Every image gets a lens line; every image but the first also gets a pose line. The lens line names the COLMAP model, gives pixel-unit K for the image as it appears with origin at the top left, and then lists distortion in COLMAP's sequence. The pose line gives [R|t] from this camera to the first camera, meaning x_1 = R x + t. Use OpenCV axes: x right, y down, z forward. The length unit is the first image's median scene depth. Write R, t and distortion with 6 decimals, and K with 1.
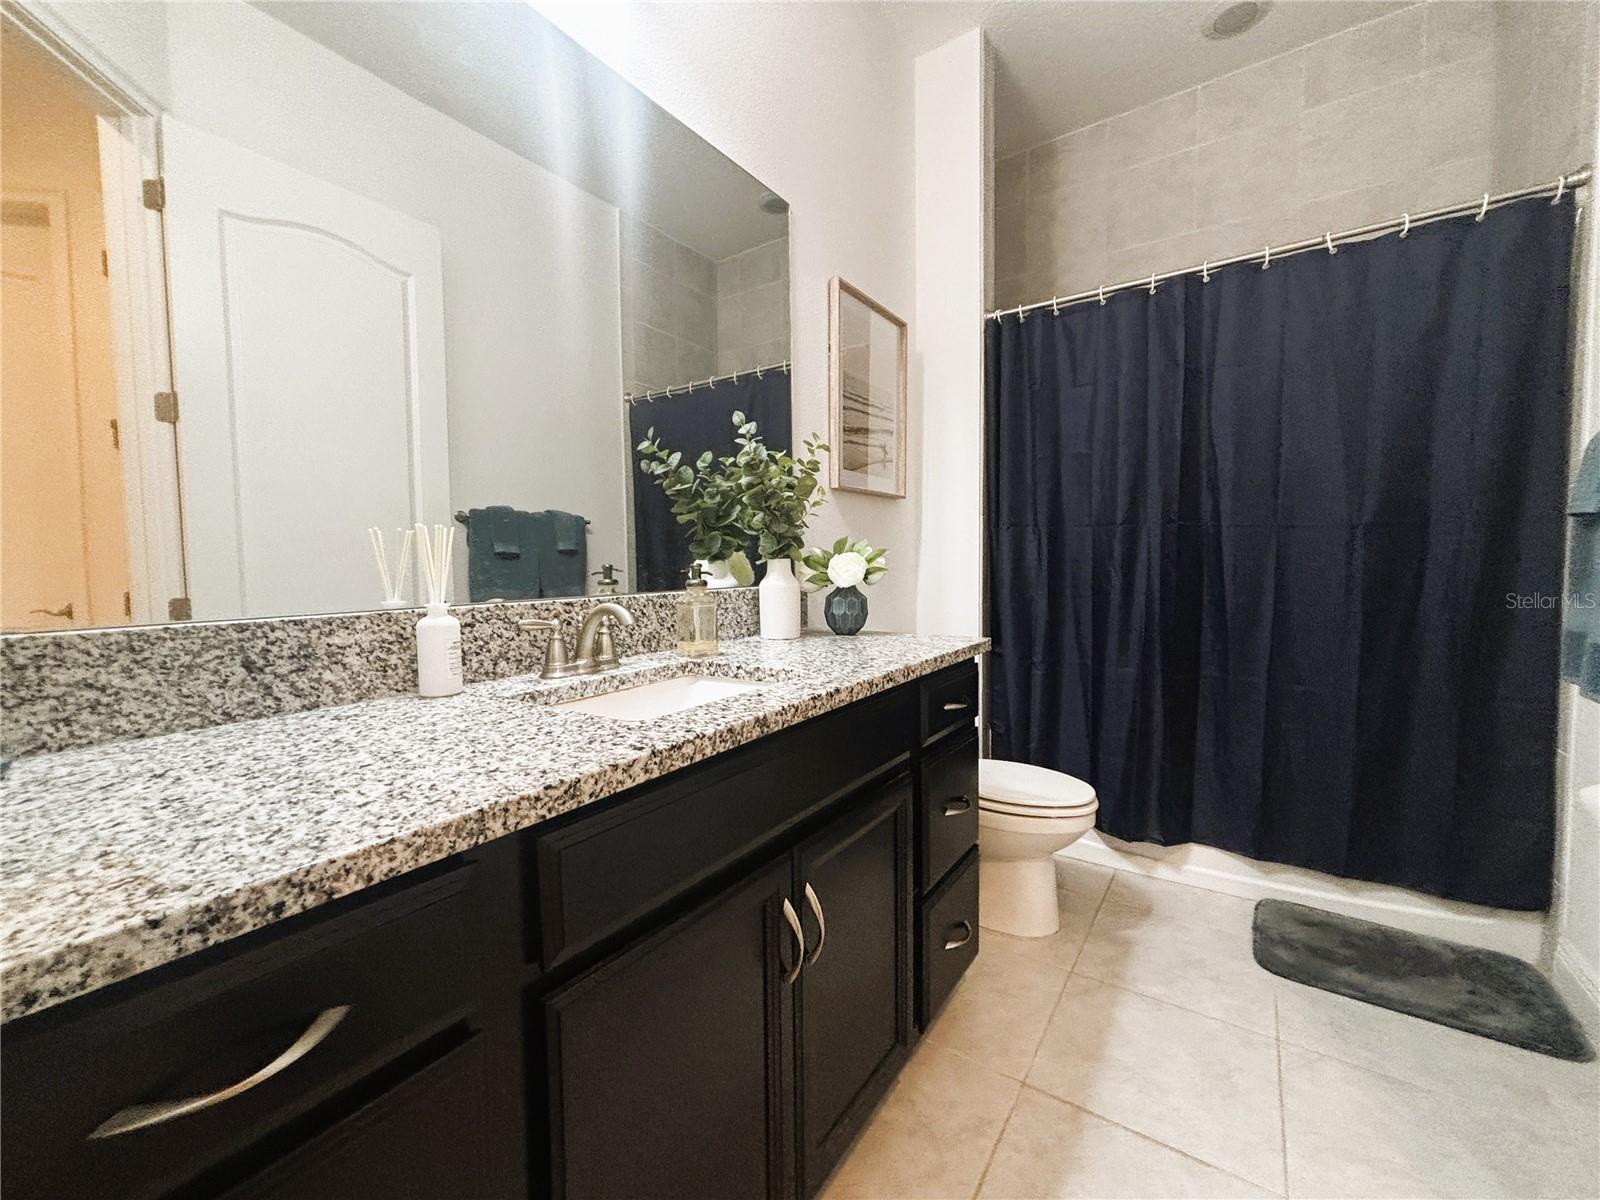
lens RADIAL K [[644.1, 0, 800.3], [0, 644.1, 598.5], [0, 0, 1]] dist [0.000818, -0.000272]
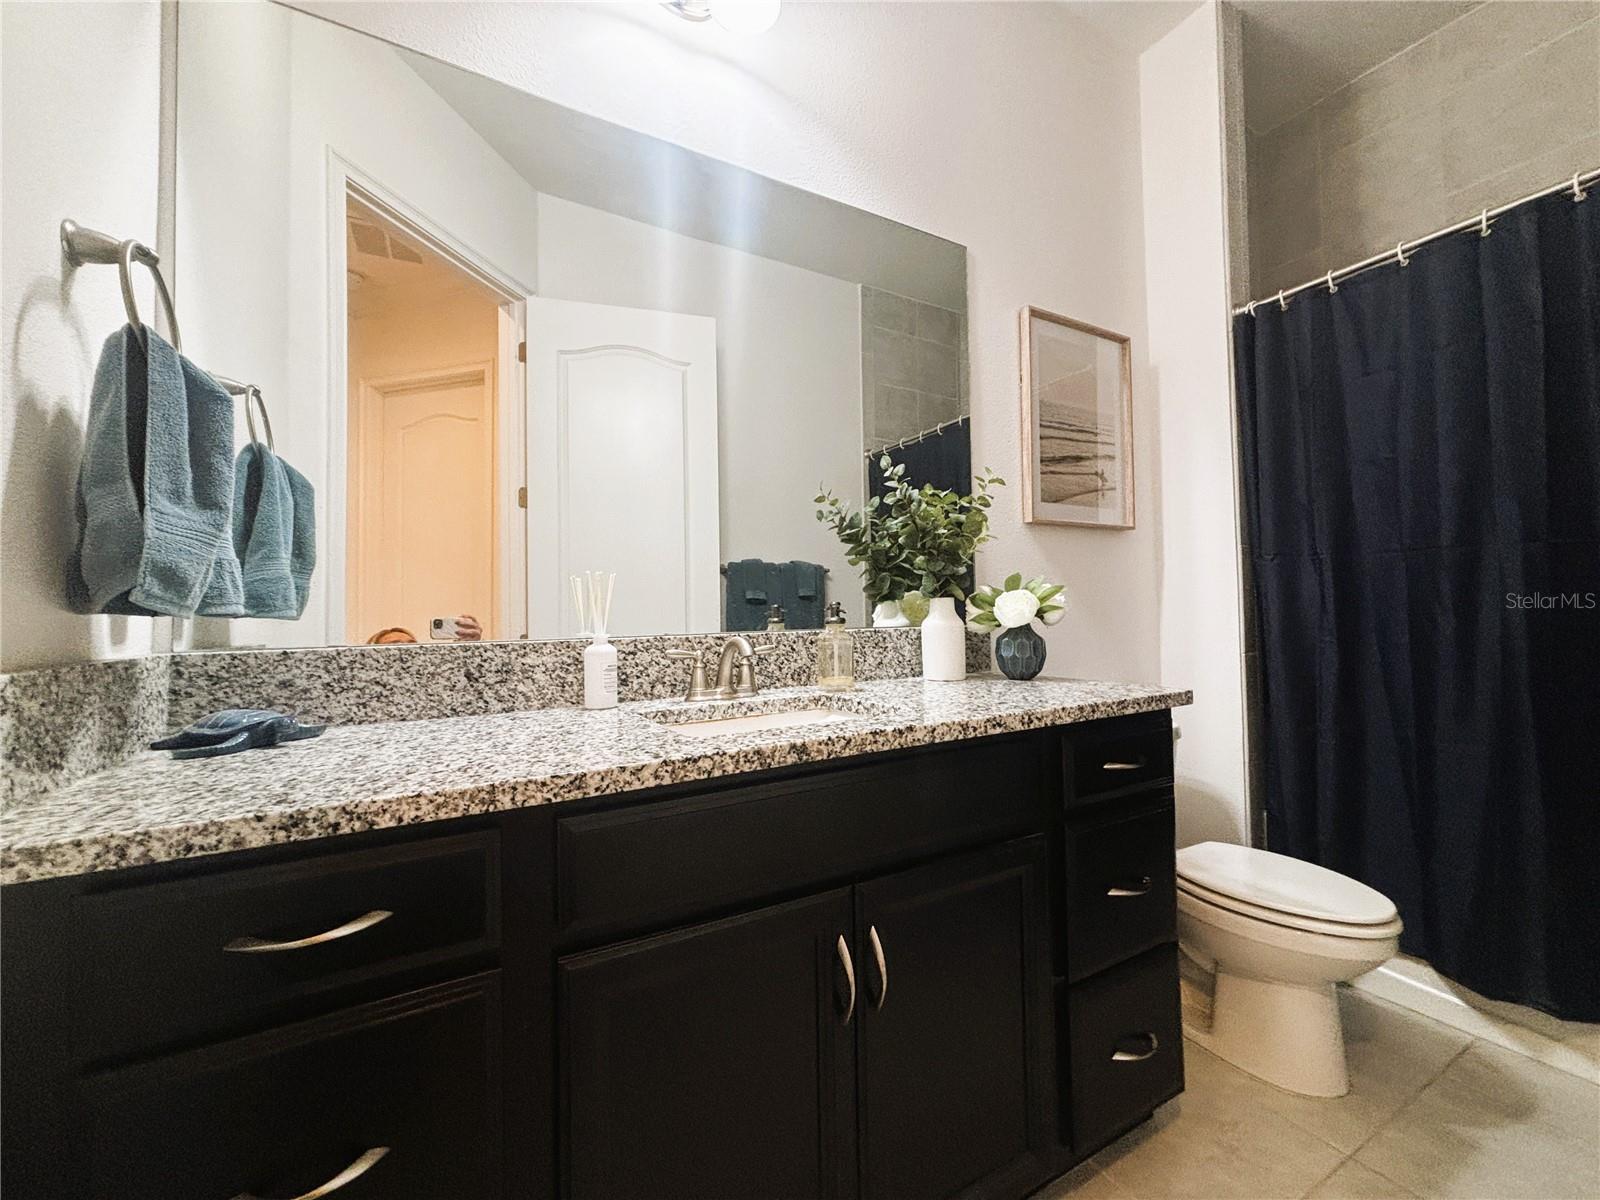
lens RADIAL K [[644.1, 0, 801.4], [0, 644.1, 597.4], [0, 0, 1]] dist [0.000818, -0.000272]
pose [[0.899301, -0.015339, -0.437060, 0.247194], [-0.017918, 0.997253, -0.071869, 0.014083], [0.436962, 0.072463, 0.896556, 0.033397]]
